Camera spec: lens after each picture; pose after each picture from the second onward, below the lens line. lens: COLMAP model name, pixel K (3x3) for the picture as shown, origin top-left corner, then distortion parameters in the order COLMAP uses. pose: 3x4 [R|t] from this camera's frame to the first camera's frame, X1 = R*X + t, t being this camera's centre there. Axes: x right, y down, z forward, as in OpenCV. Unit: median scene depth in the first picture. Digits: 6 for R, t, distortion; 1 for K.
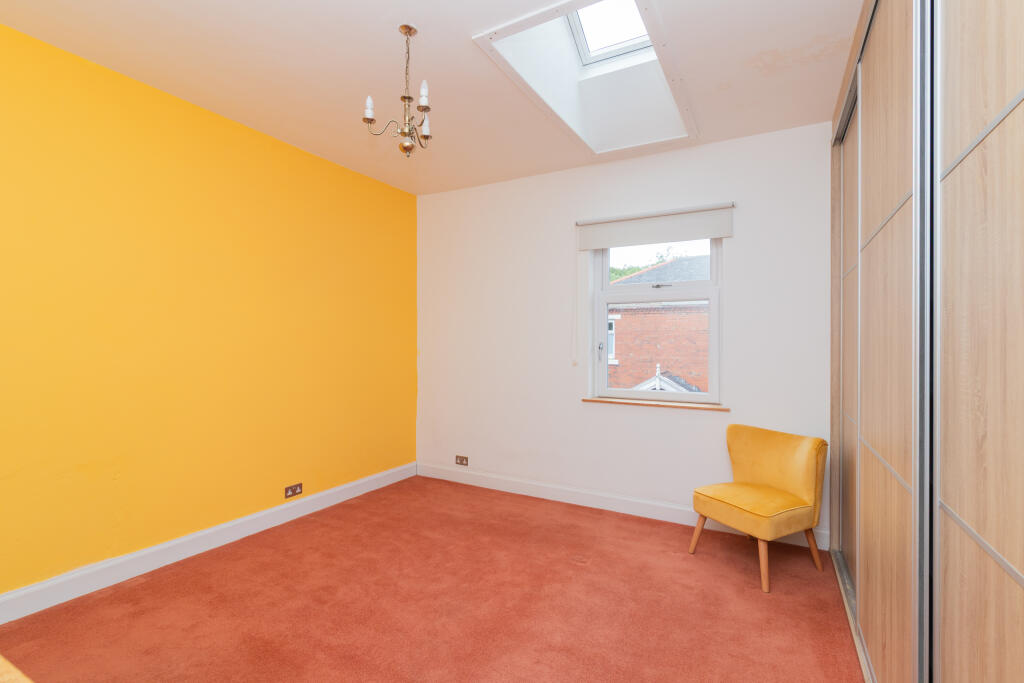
lens RADIAL K [[463.6, 0, 512.0], [0, 463.6, 341.5], [0, 0, 1]] dist [-0.000035, -0.000041]
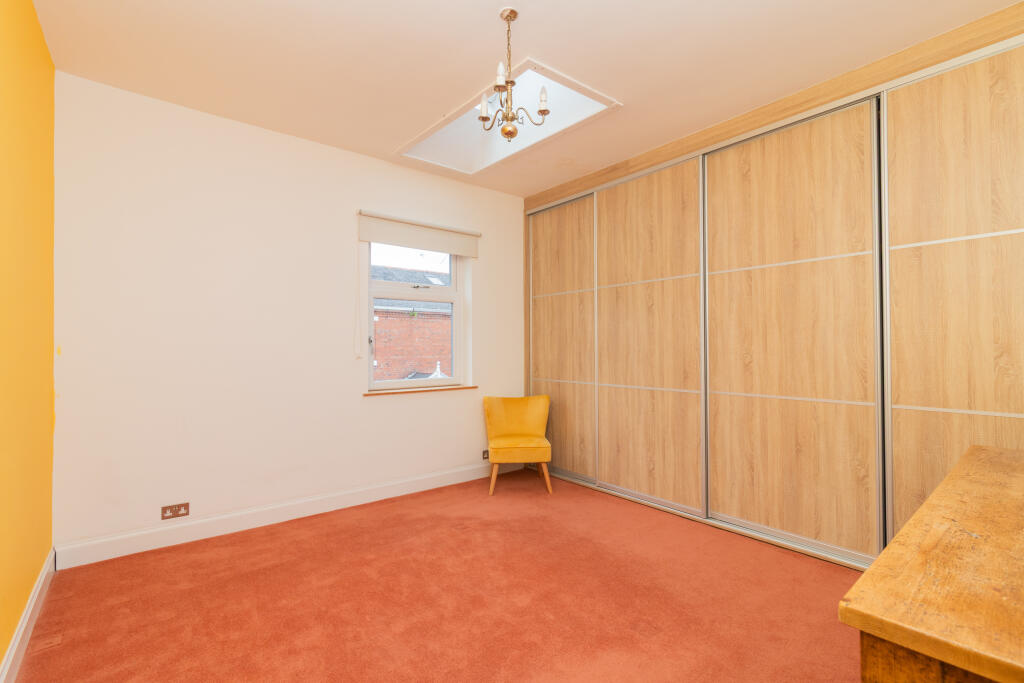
lens RADIAL K [[469.3, 0, 512.0], [0, 469.3, 341.5], [0, 0, 1]] dist [0.000620, 0.000088]
pose [[0.369271, 0.005113, 0.929308, -0.728245], [0.001811, 0.999979, -0.006221, 0.023720], [-0.929320, 0.003980, 0.369254, 0.391622]]
